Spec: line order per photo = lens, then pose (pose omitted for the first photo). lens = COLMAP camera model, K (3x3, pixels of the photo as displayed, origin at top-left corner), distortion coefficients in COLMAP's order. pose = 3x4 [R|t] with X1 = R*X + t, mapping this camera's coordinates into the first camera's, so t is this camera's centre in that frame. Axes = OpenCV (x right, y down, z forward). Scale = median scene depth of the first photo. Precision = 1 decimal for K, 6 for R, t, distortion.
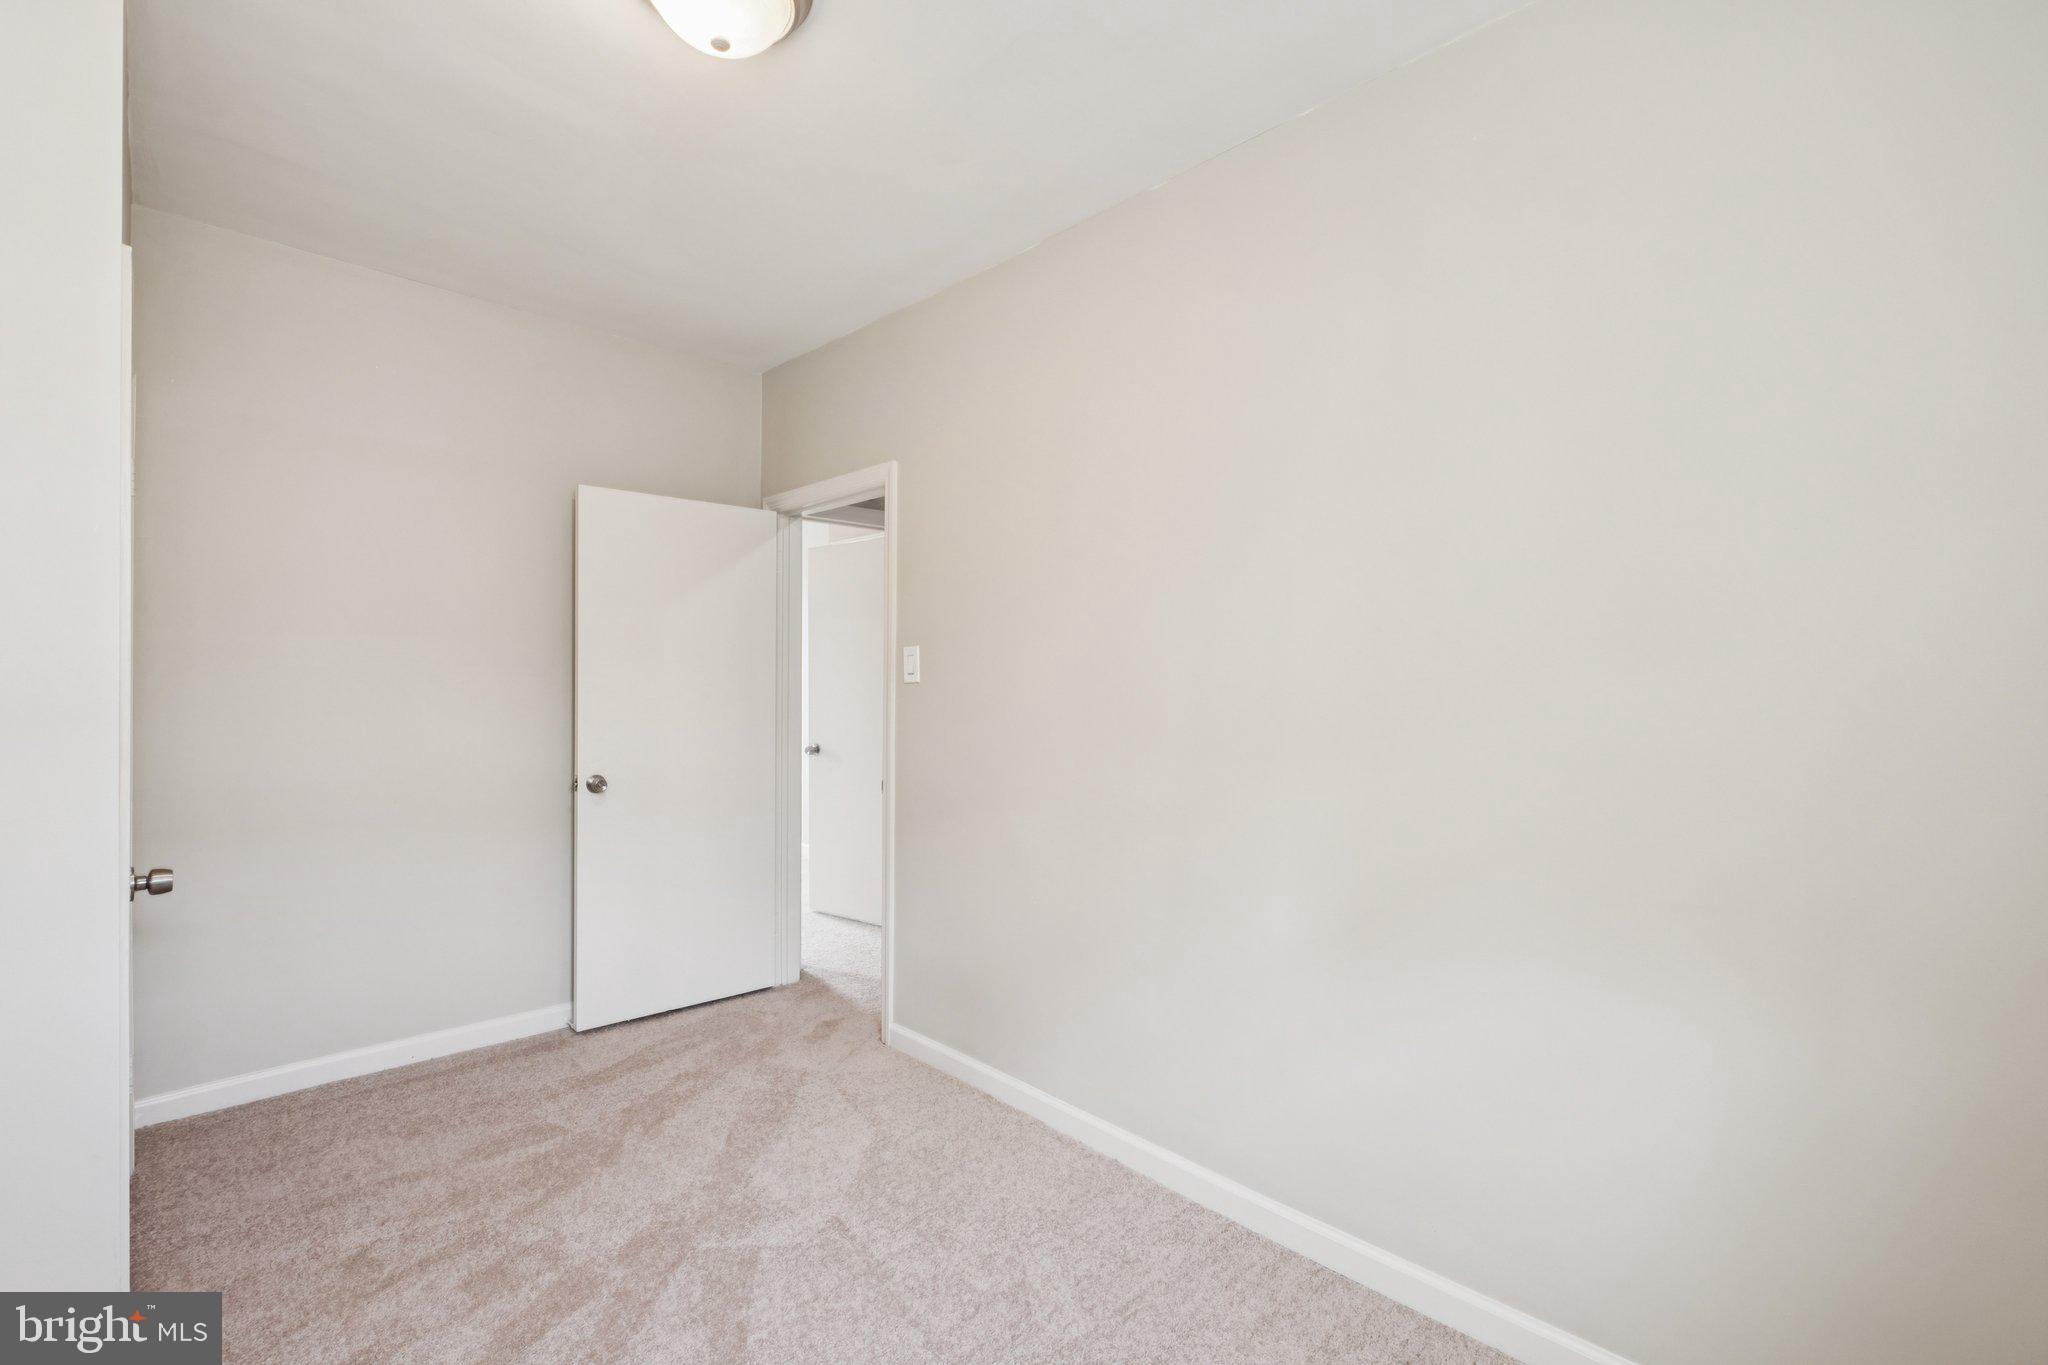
lens RADIAL K [[898.1, 0, 1010.5], [0, 898.1, 684.1], [0, 0, 1]] dist [-0.003976, -0.000034]
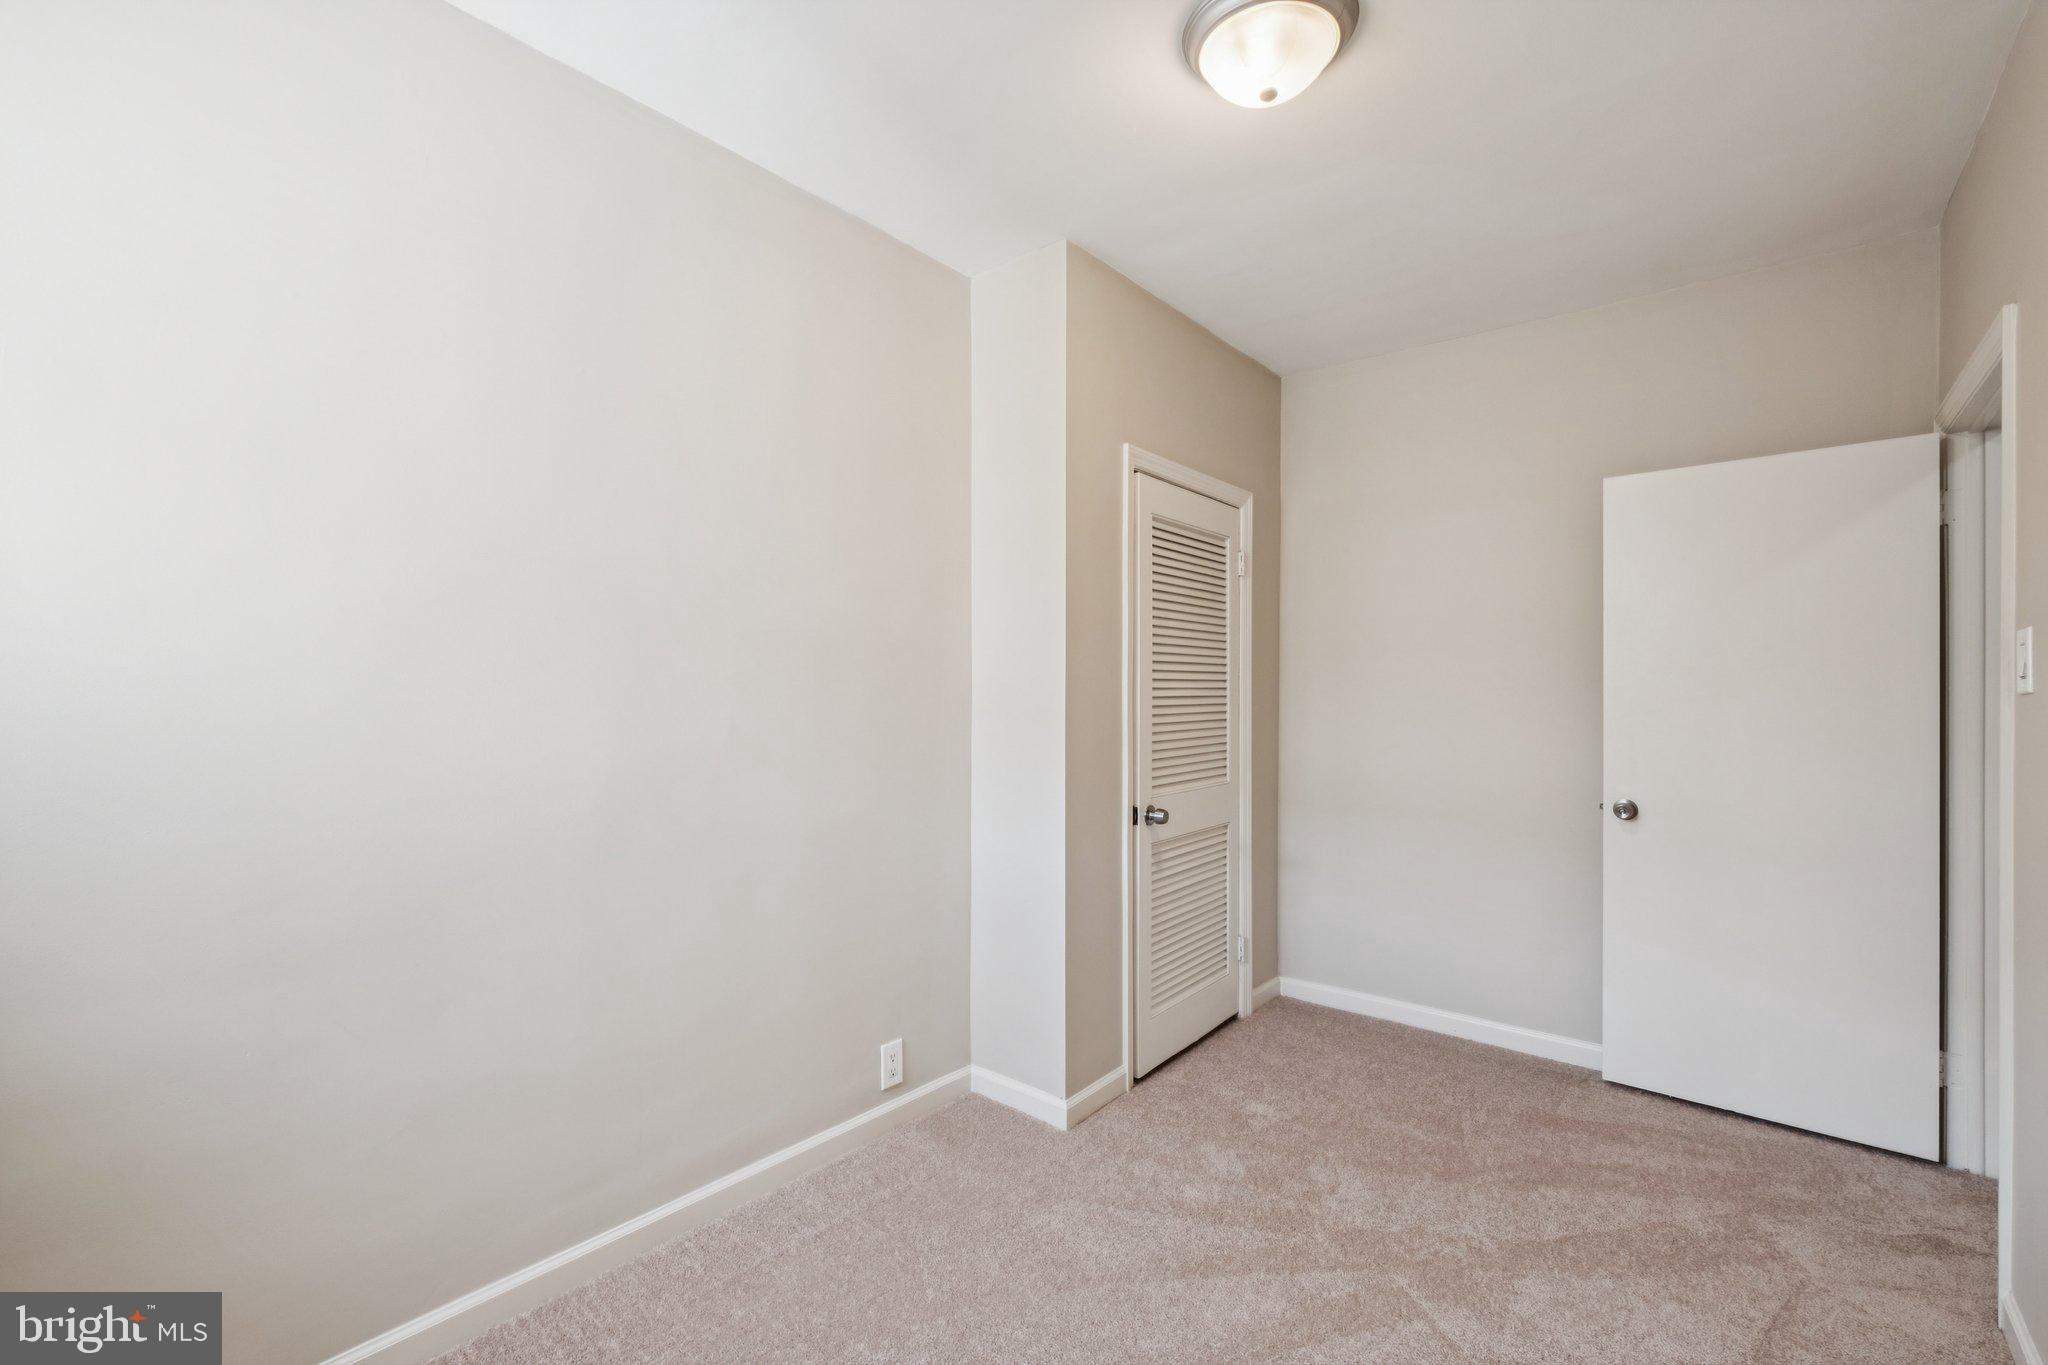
lens RADIAL K [[898.1, 0, 1008.5], [0, 898.1, 690.1], [0, 0, 1]] dist [-0.003976, -0.000034]
pose [[0.094140, -0.012695, -0.995478, 0.381794], [-0.000393, 0.999918, -0.012788, 0.004620], [0.995559, 0.001595, 0.094128, 0.321637]]
